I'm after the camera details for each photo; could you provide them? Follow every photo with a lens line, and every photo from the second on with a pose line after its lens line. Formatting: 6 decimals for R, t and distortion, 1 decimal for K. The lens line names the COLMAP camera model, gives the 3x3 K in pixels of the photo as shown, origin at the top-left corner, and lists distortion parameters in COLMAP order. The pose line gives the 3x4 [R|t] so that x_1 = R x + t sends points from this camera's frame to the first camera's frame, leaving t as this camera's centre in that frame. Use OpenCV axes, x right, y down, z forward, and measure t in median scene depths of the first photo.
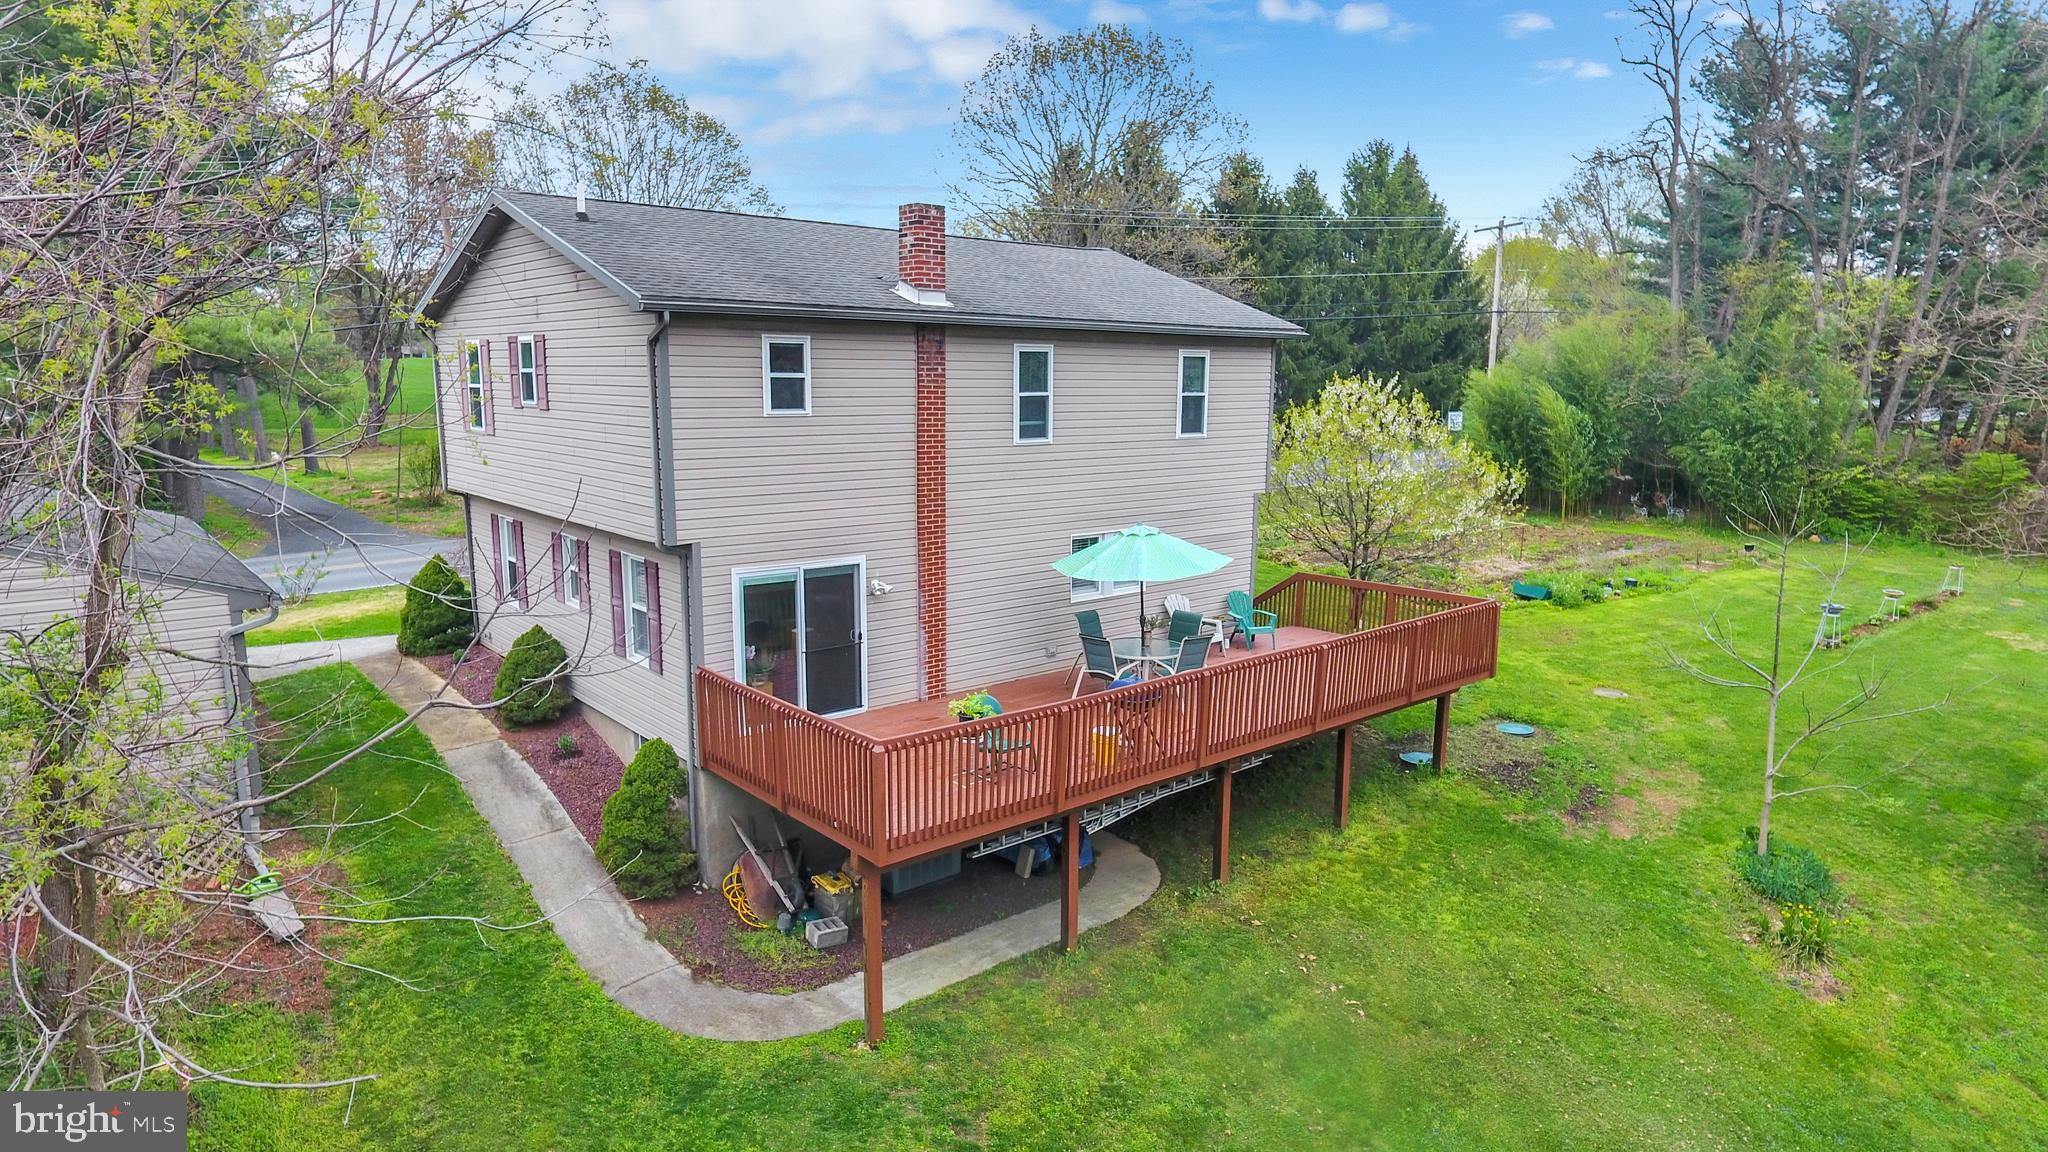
lens RADIAL K [[1198.5, 0, 1029.4], [0, 1198.5, 579.6], [0, 0, 1]] dist [-0.010544, 0.002364]
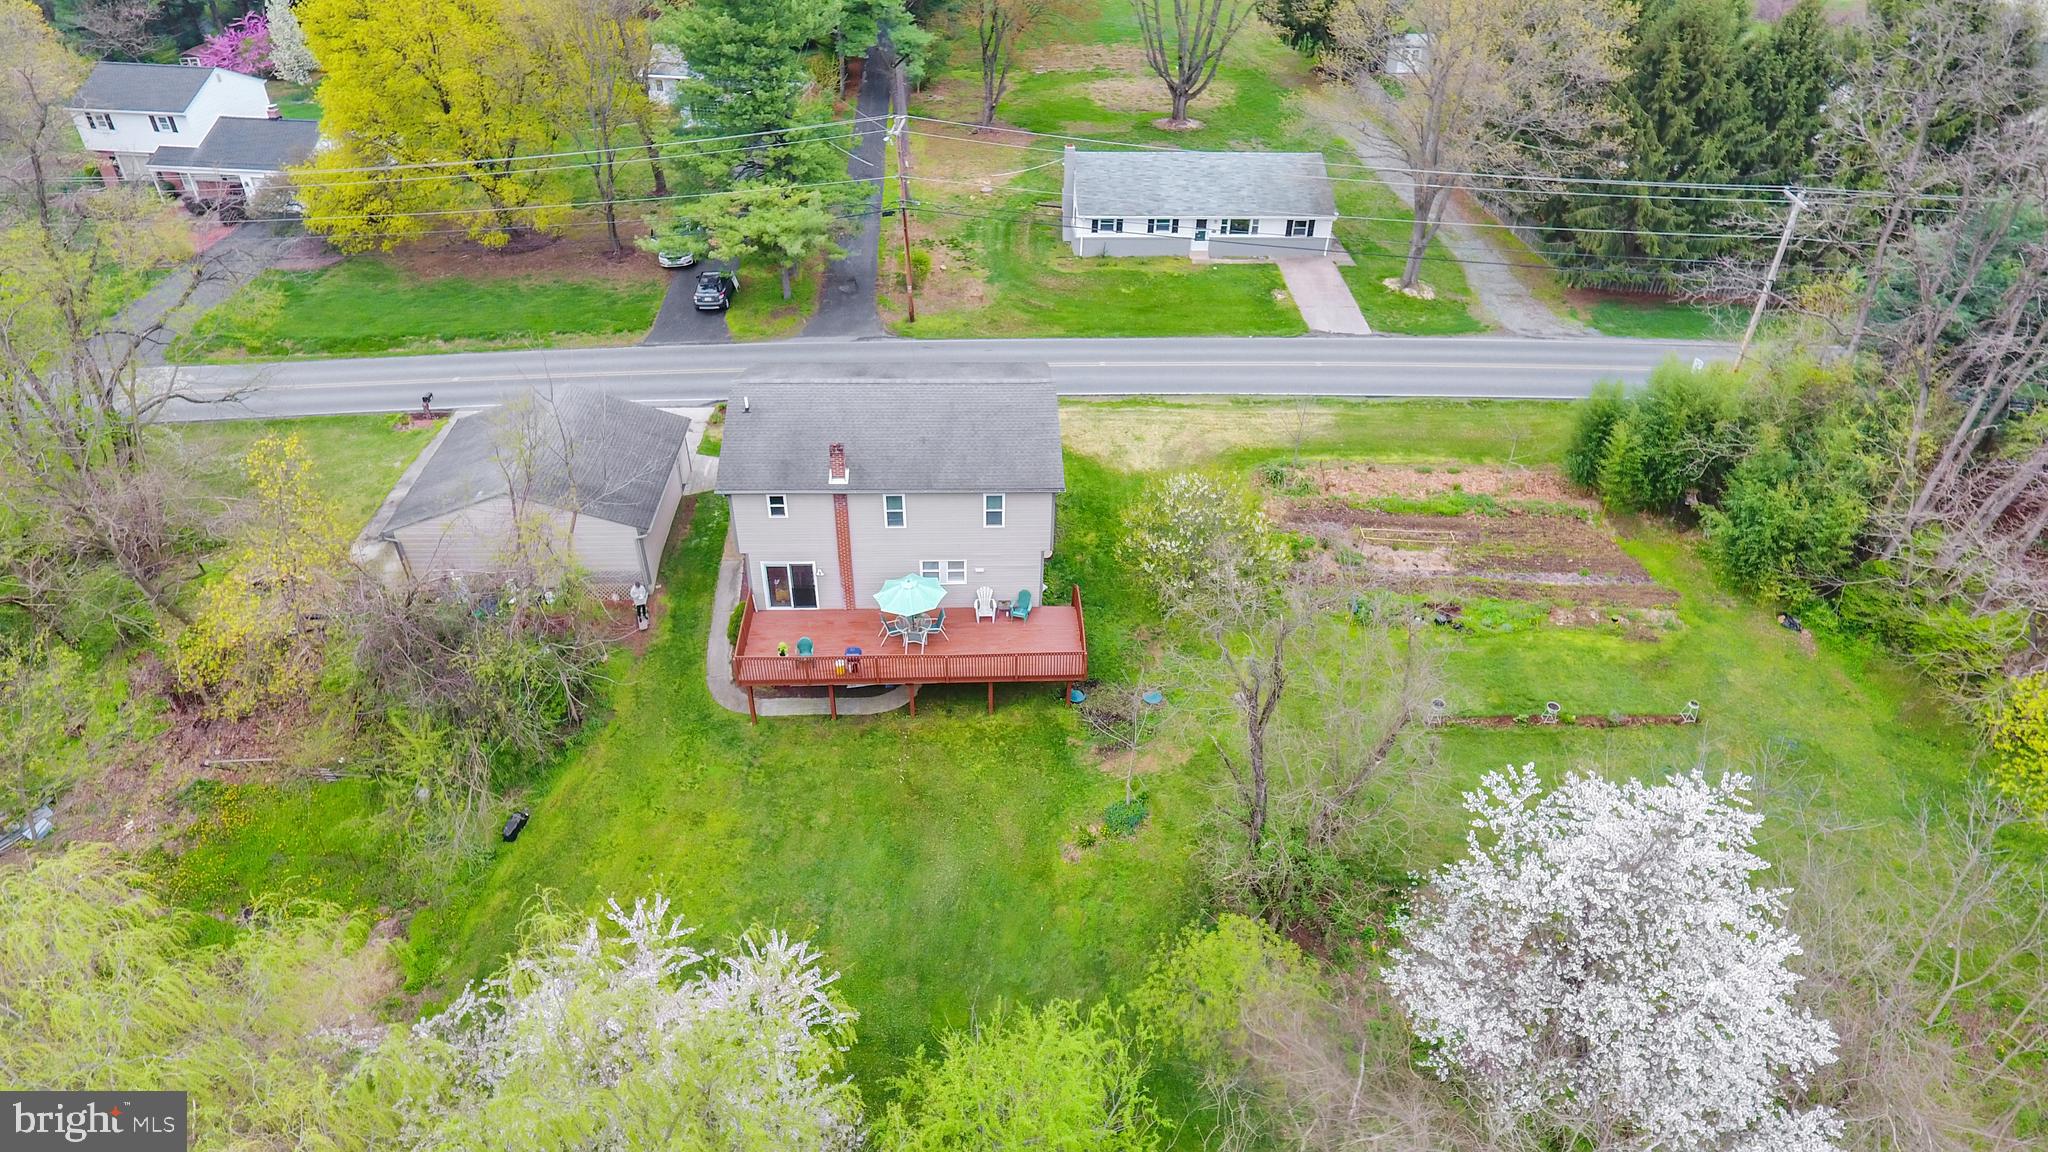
lens RADIAL K [[1192.5, 0, 1025.9], [0, 1192.5, 589.0], [0, 0, 1]] dist [-0.009549, -0.000775]
pose [[0.787742, 0.367261, -0.494553, 1.539345], [-0.115517, 0.876667, 0.467023, -1.236202], [0.605078, -0.310764, 0.733012, -0.673307]]
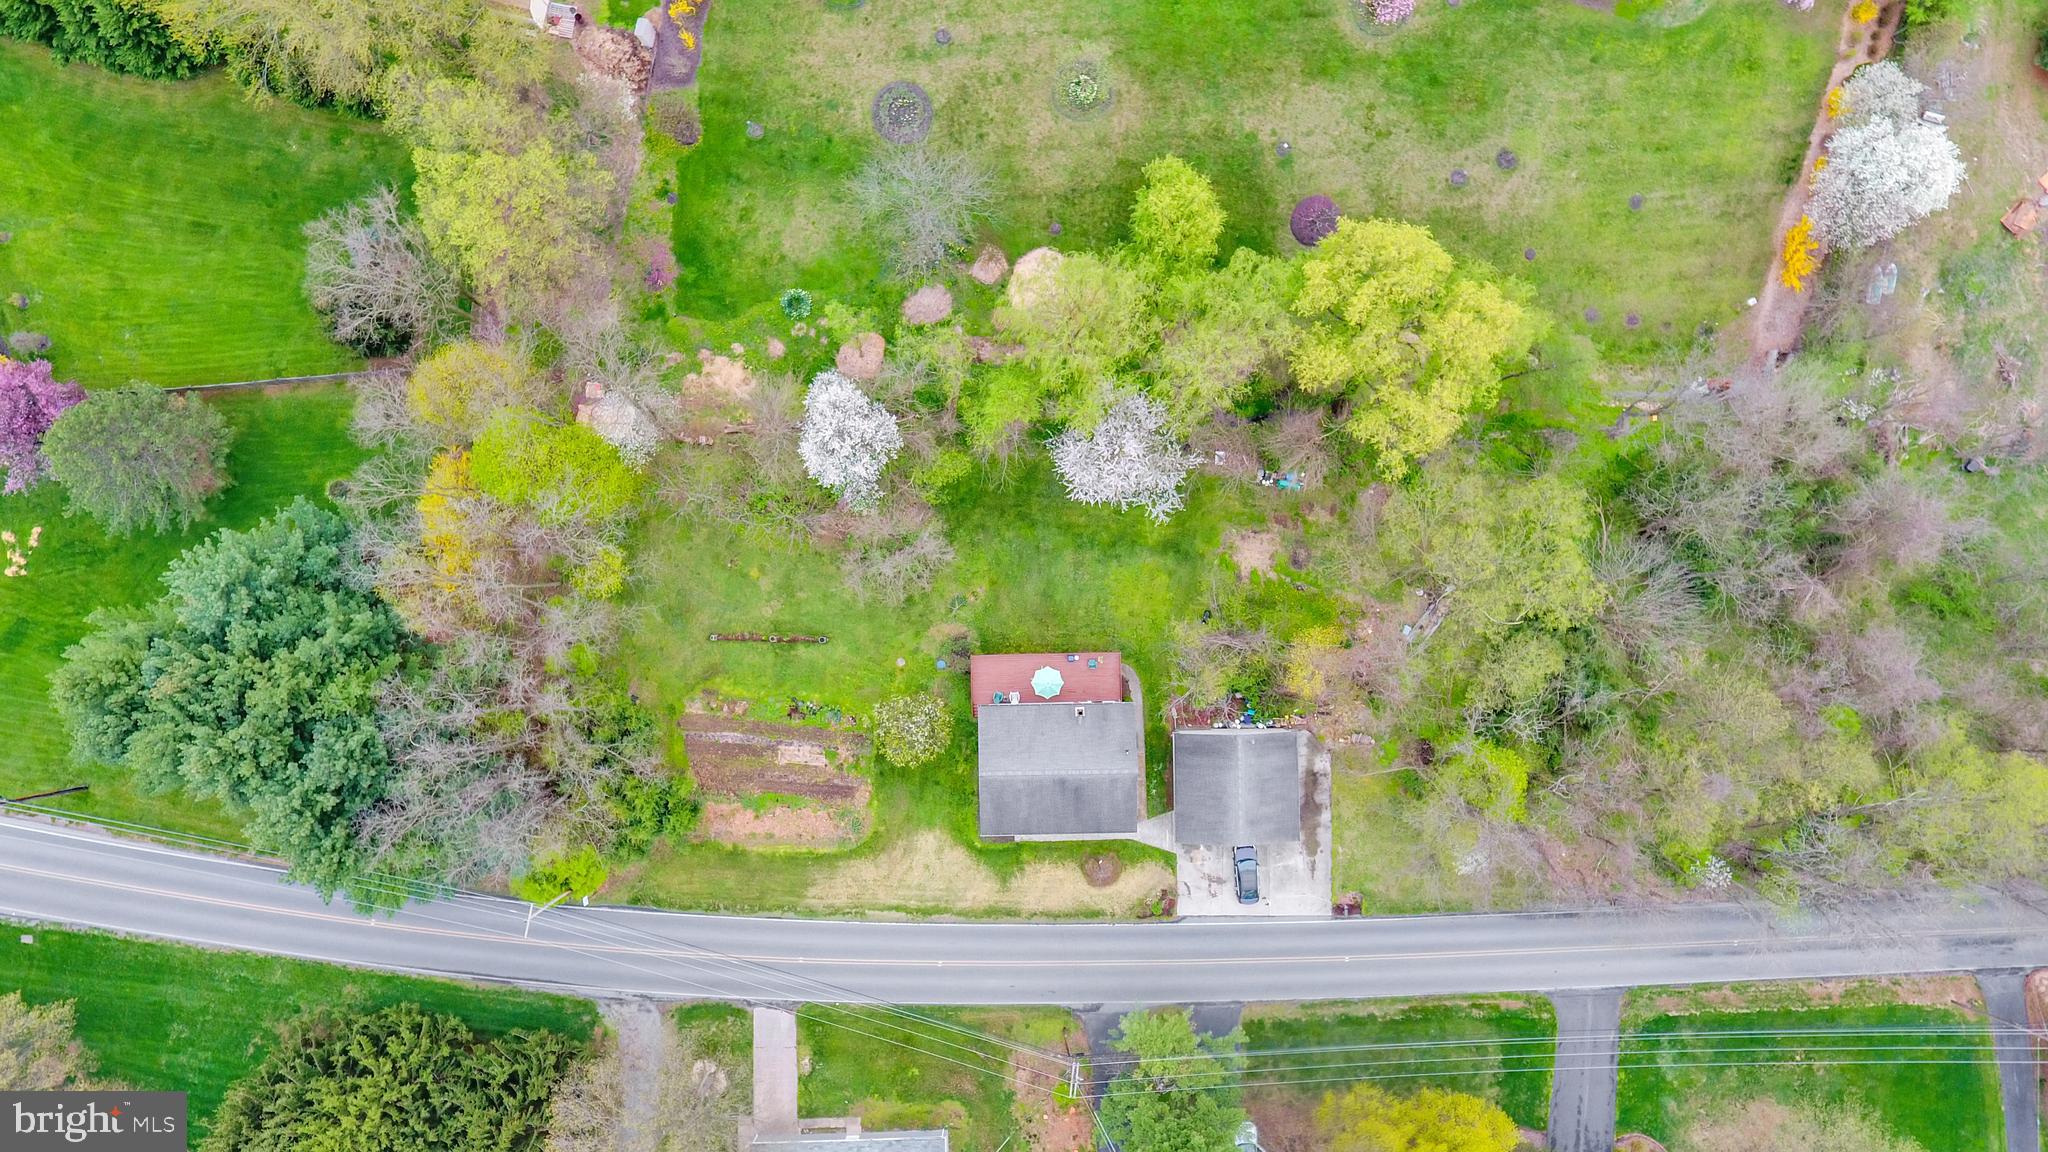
lens RADIAL K [[1192.5, 0, 1025.9], [0, 1192.5, 589.0], [0, 0, 1]] dist [-0.009549, -0.000775]
pose [[-0.770952, -0.636810, -0.010301, 0.521060], [0.100478, -0.137583, 0.985381, -5.634452], [-0.628917, 0.758647, 0.170055, -0.224903]]
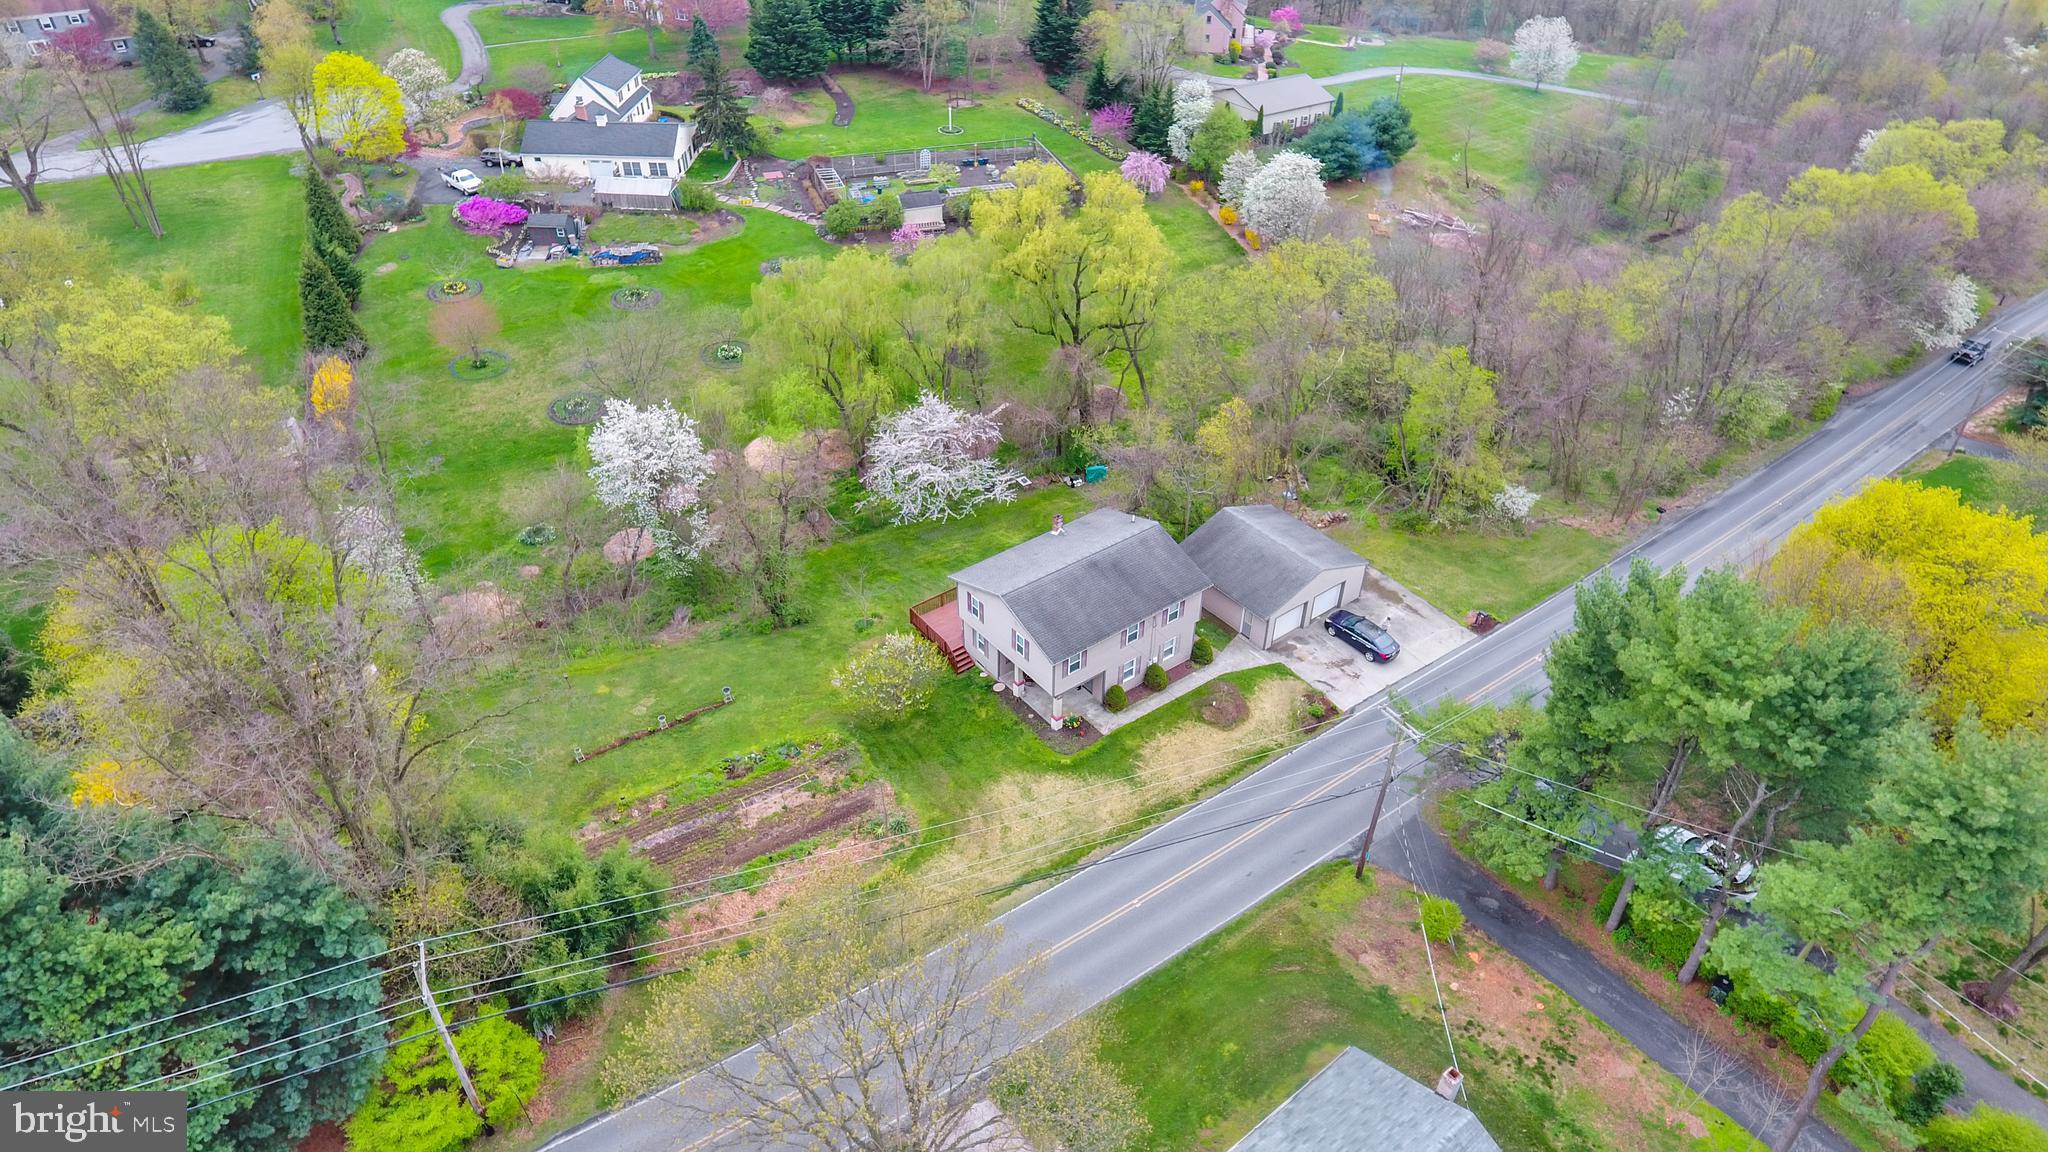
lens RADIAL K [[1198.5, 0, 1029.4], [0, 1198.5, 579.6], [0, 0, 1]] dist [-0.010544, 0.002364]
pose [[-0.998301, -0.048971, 0.031566, -0.135413], [-0.010228, 0.680676, 0.732513, -3.418864], [-0.057358, 0.730946, -0.680021, 4.196407]]
